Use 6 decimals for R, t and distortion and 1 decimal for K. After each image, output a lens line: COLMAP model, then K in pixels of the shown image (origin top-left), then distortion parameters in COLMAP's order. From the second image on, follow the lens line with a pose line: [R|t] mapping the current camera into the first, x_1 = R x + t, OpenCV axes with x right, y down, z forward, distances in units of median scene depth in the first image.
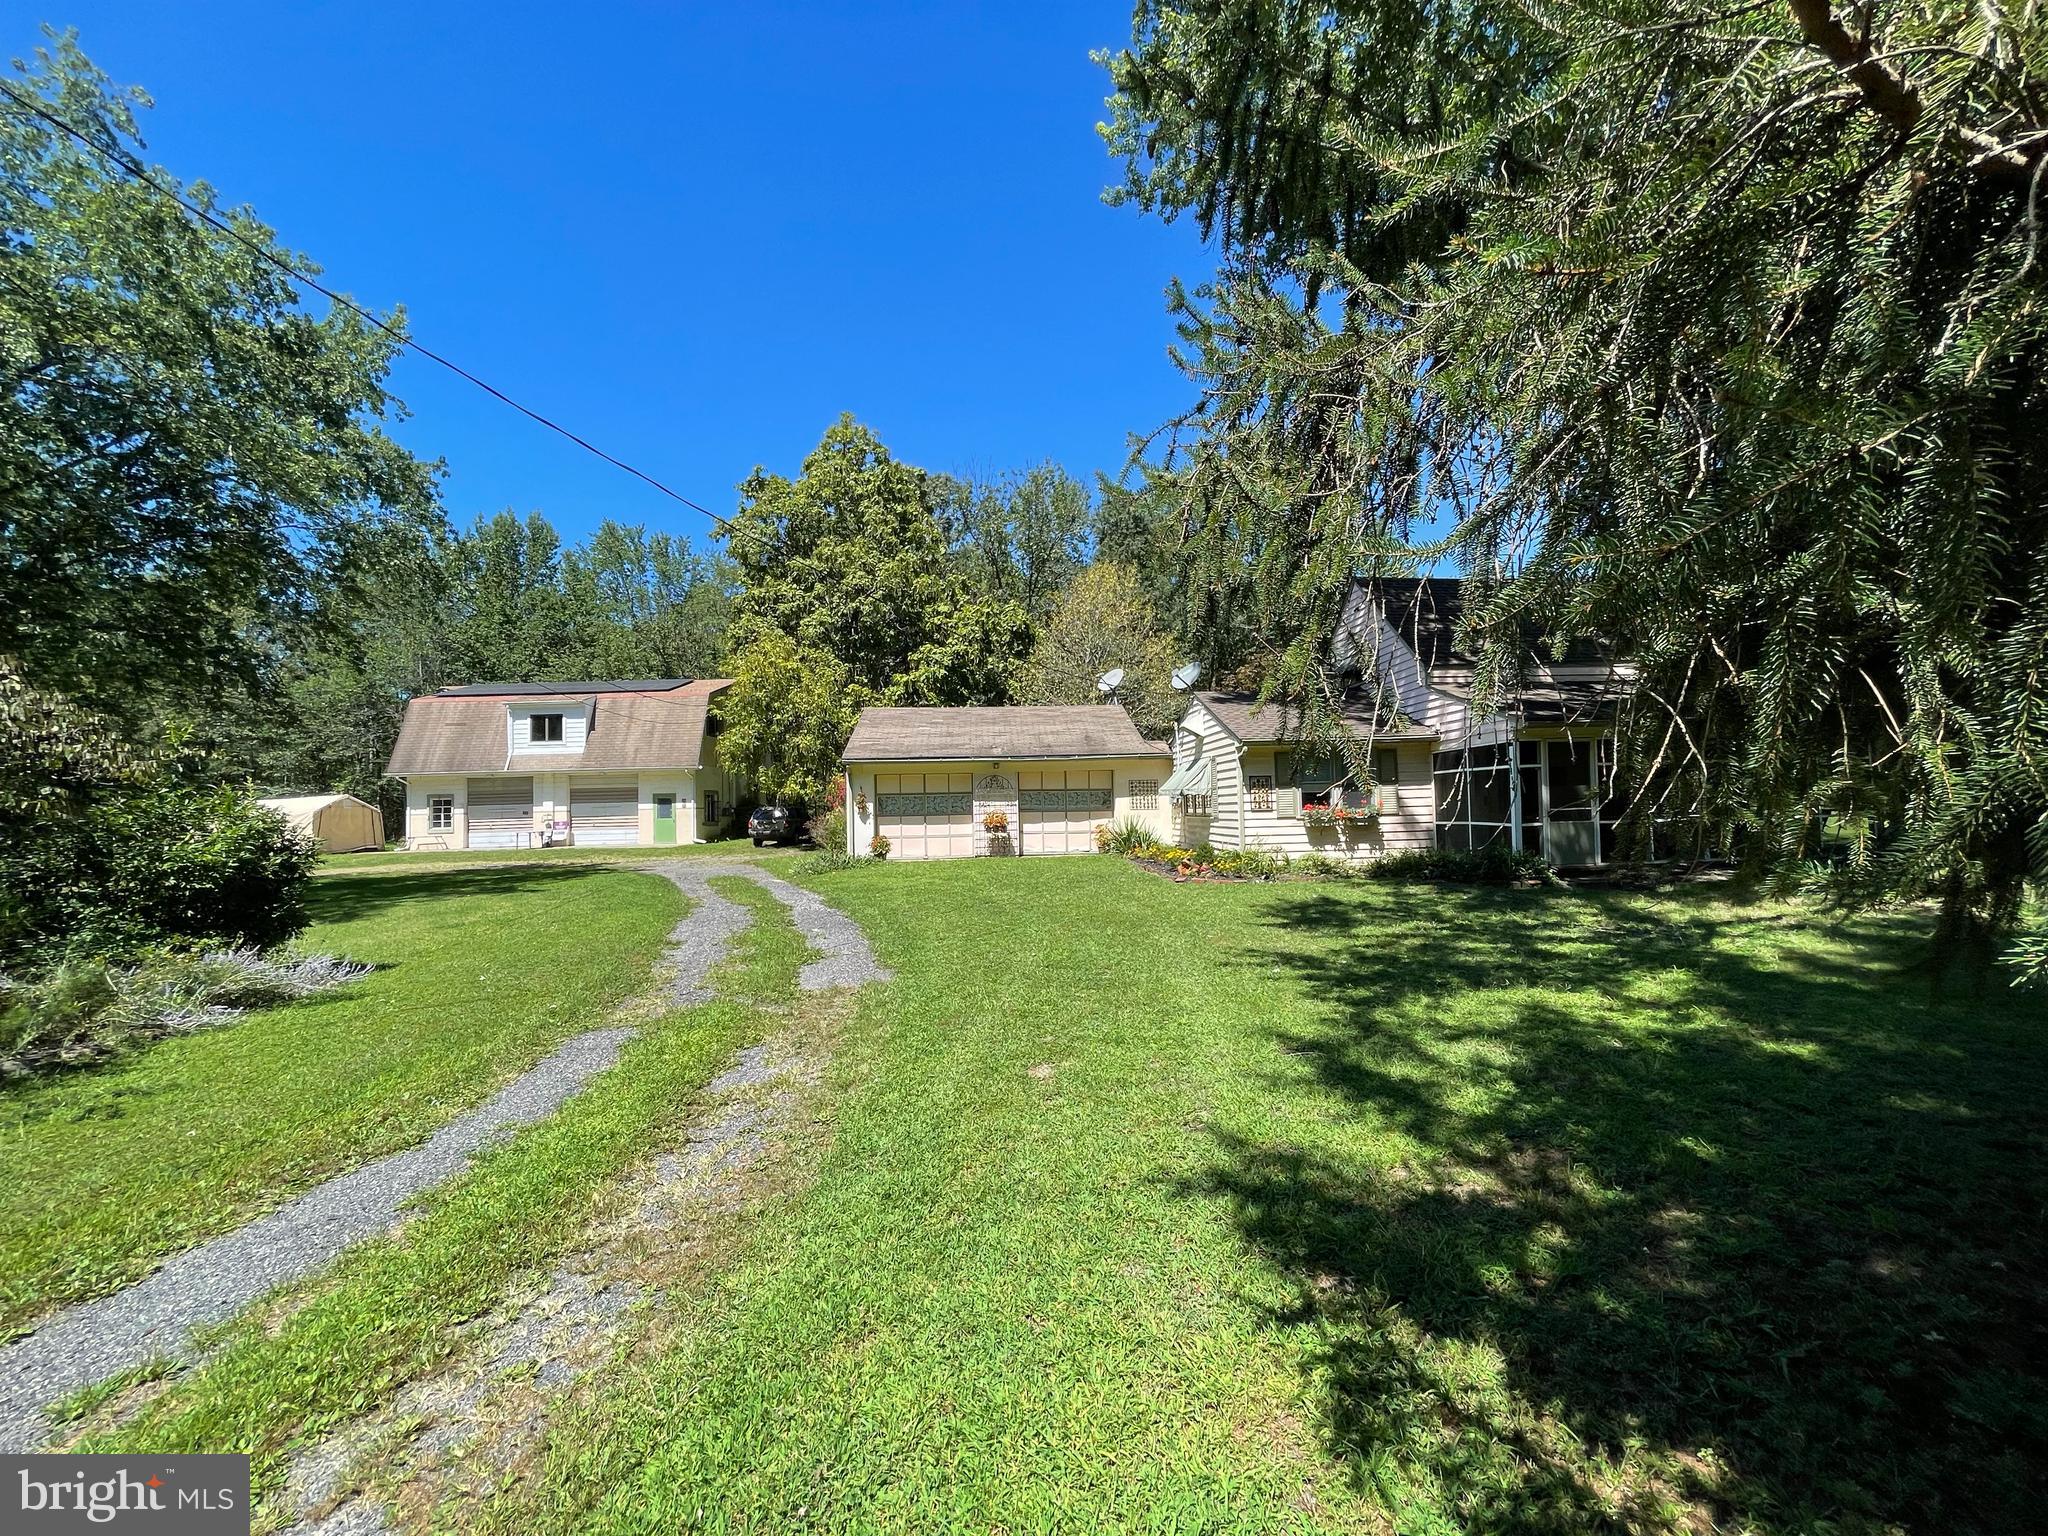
lens RADIAL K [[826.1, 0, 1038.3], [0, 826.1, 785.6], [0, 0, 1]] dist [-0.007041, 0.001157]
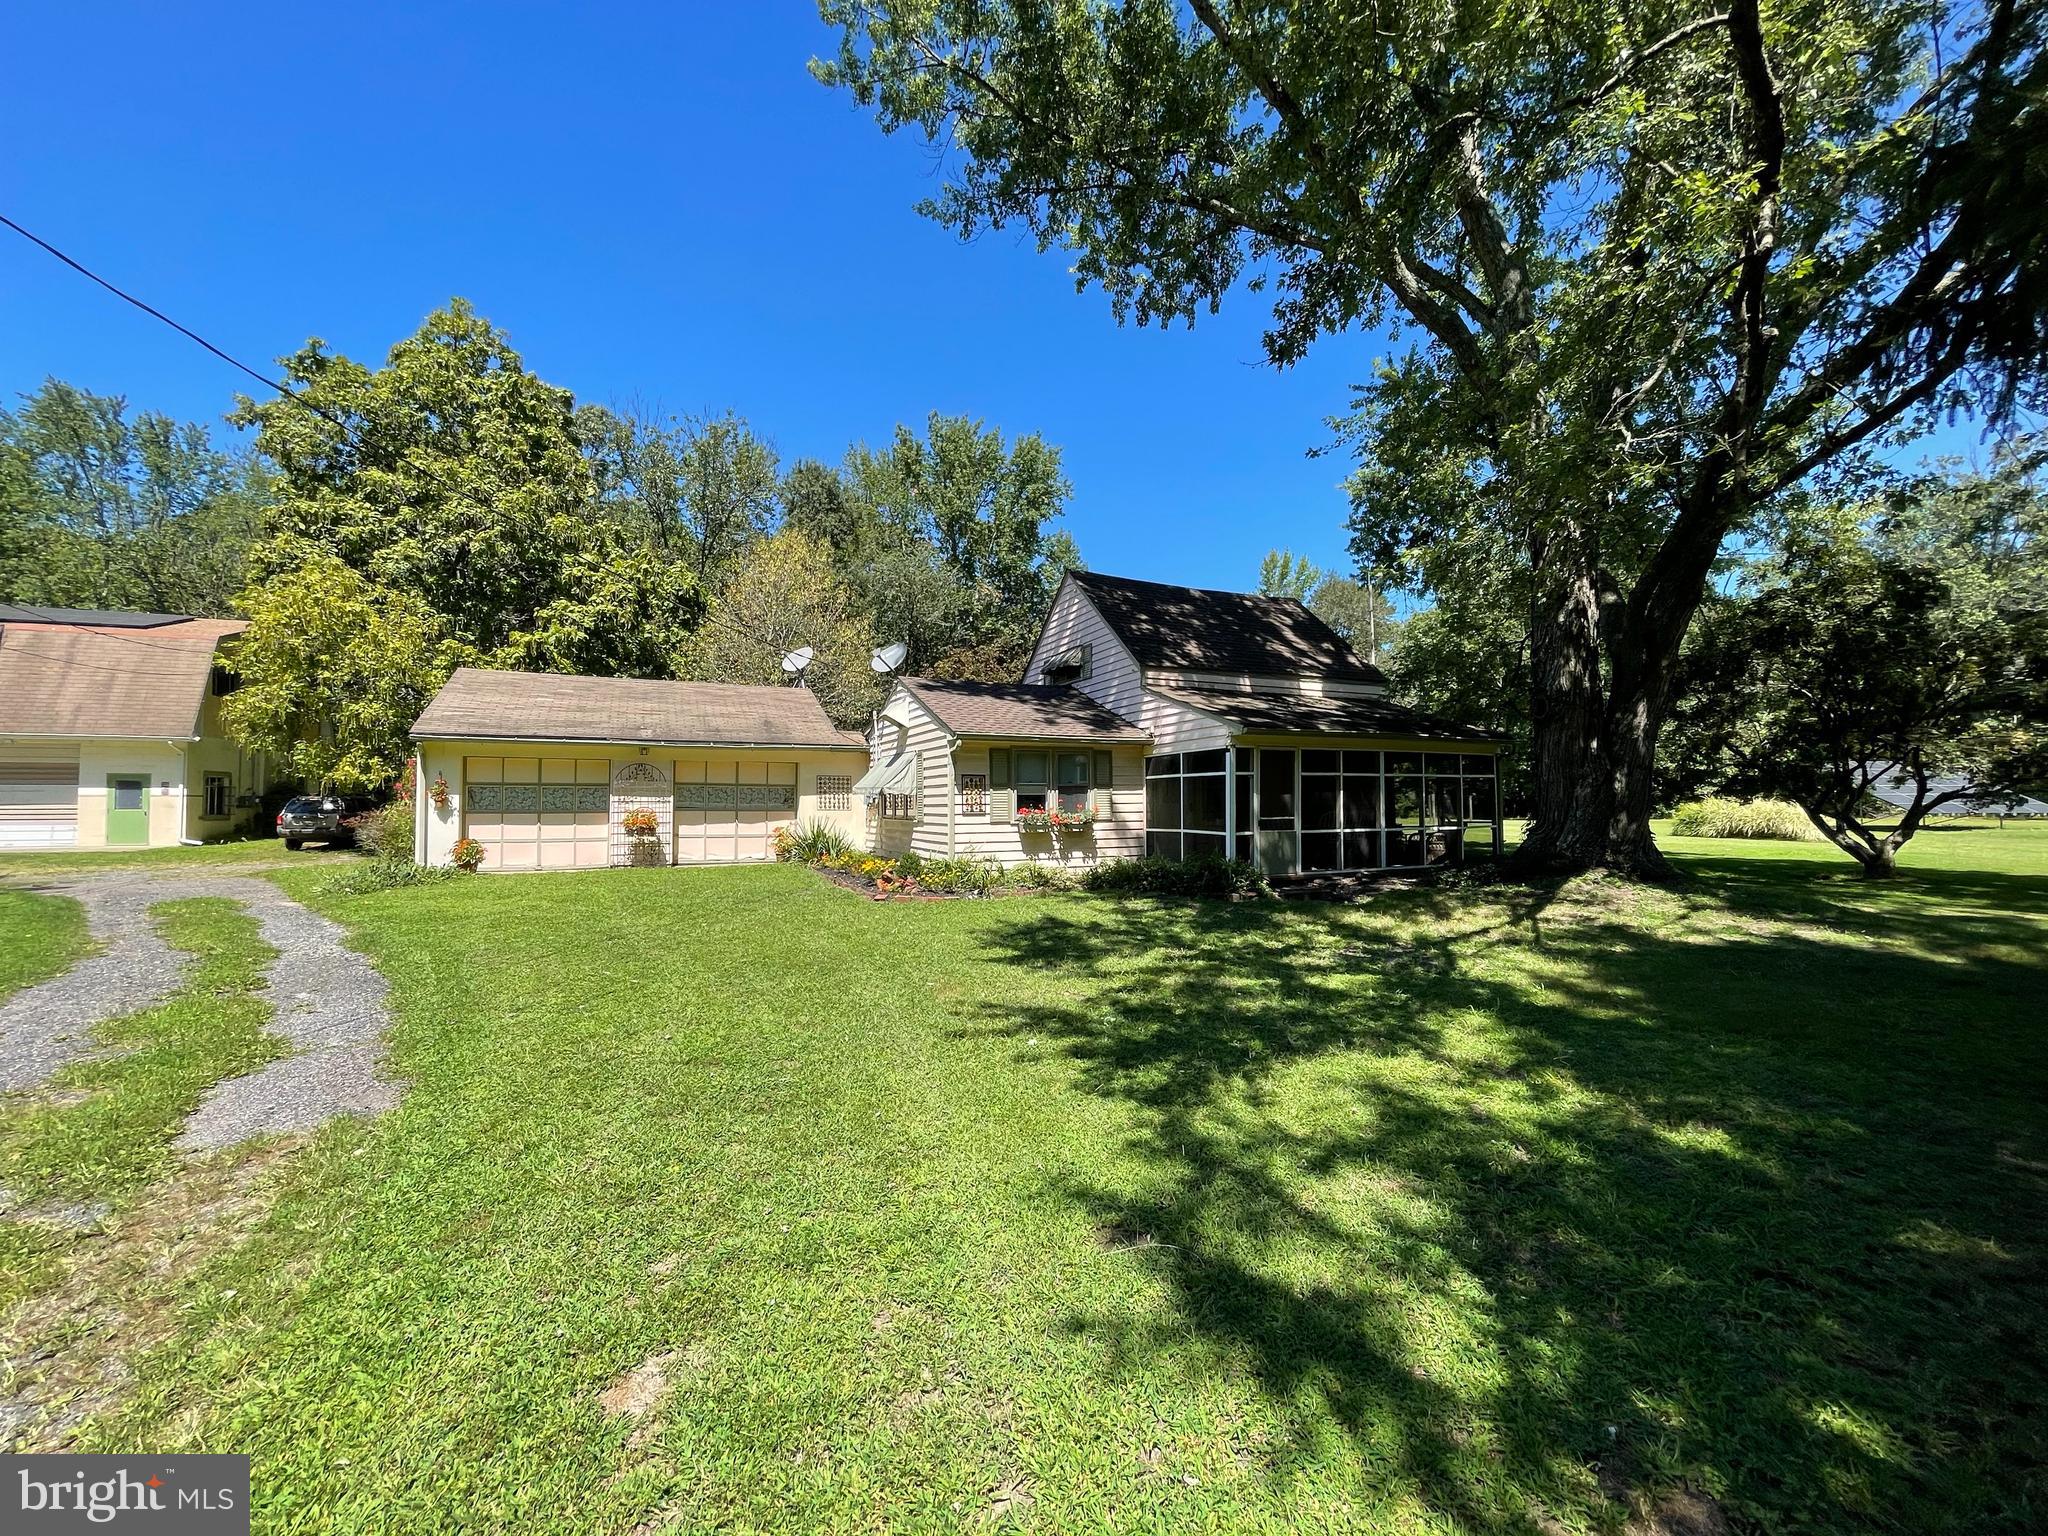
lens RADIAL K [[826.1, 0, 1047.3], [0, 826.1, 773.9], [0, 0, 1]] dist [-0.007041, 0.001157]
pose [[0.924837, 0.033056, 0.378925, 0.007773], [-0.028324, 0.999436, -0.018056, 0.000743], [-0.379308, 0.005966, 0.925251, 0.127511]]
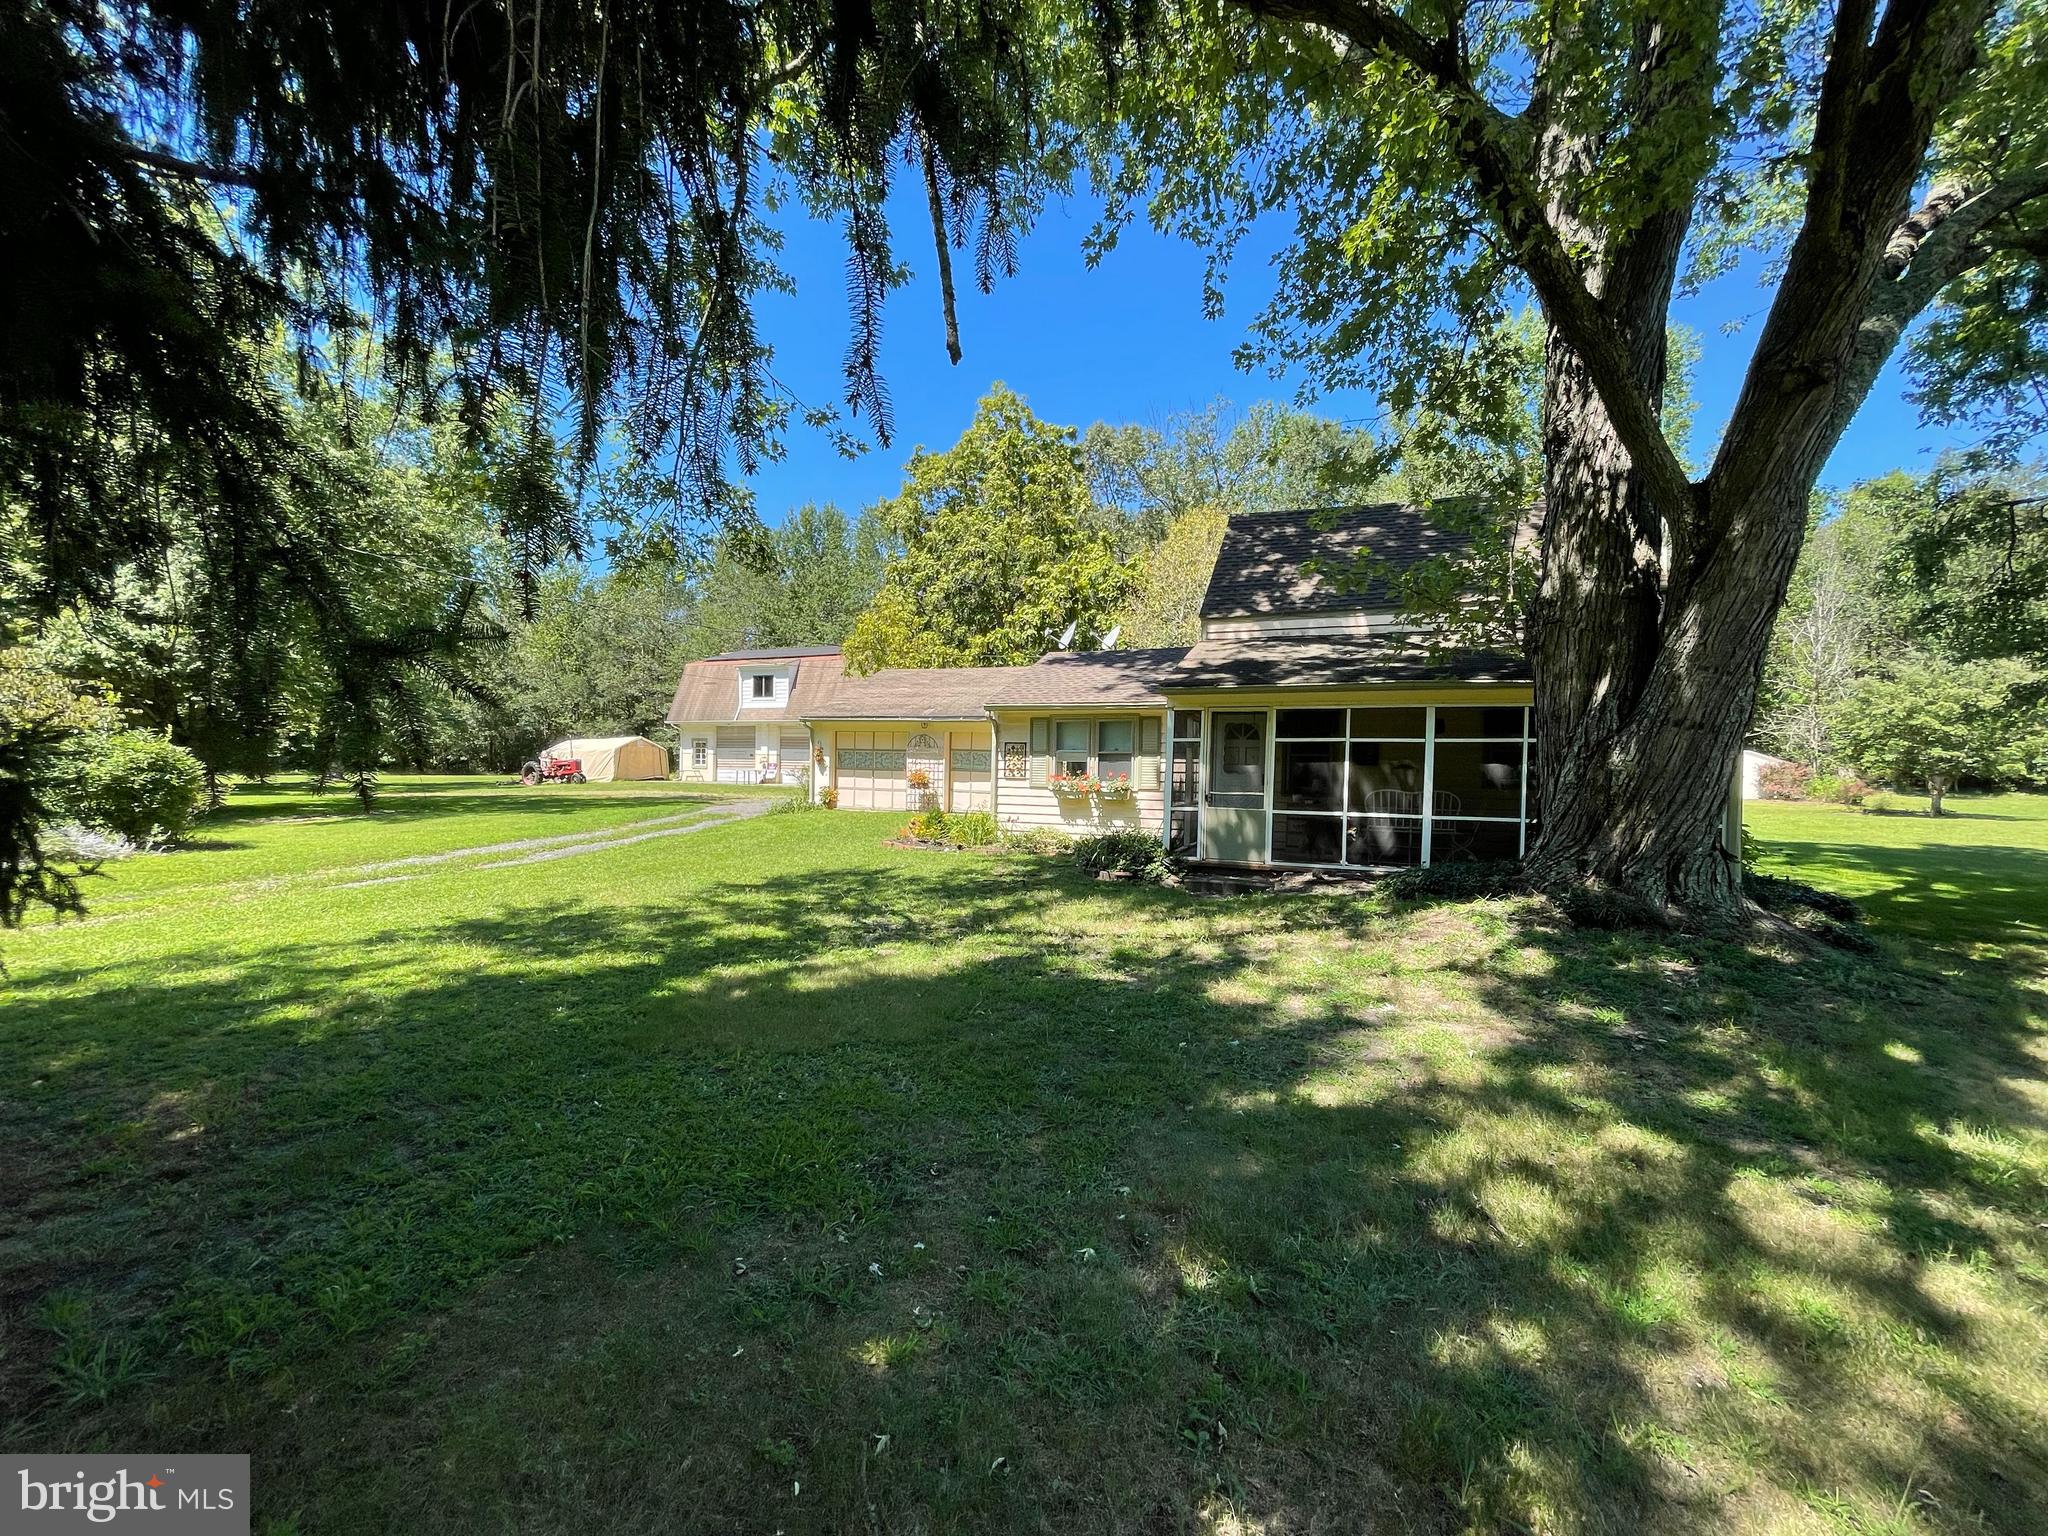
lens RADIAL K [[826.1, 0, 1022.4], [0, 826.1, 773.3], [0, 0, 1]] dist [-0.007041, 0.001157]
pose [[0.901632, 0.043335, -0.430328, 0.560631], [-0.025320, 0.998550, 0.047506, -0.017494], [0.431762, -0.031938, 0.901422, 0.111843]]
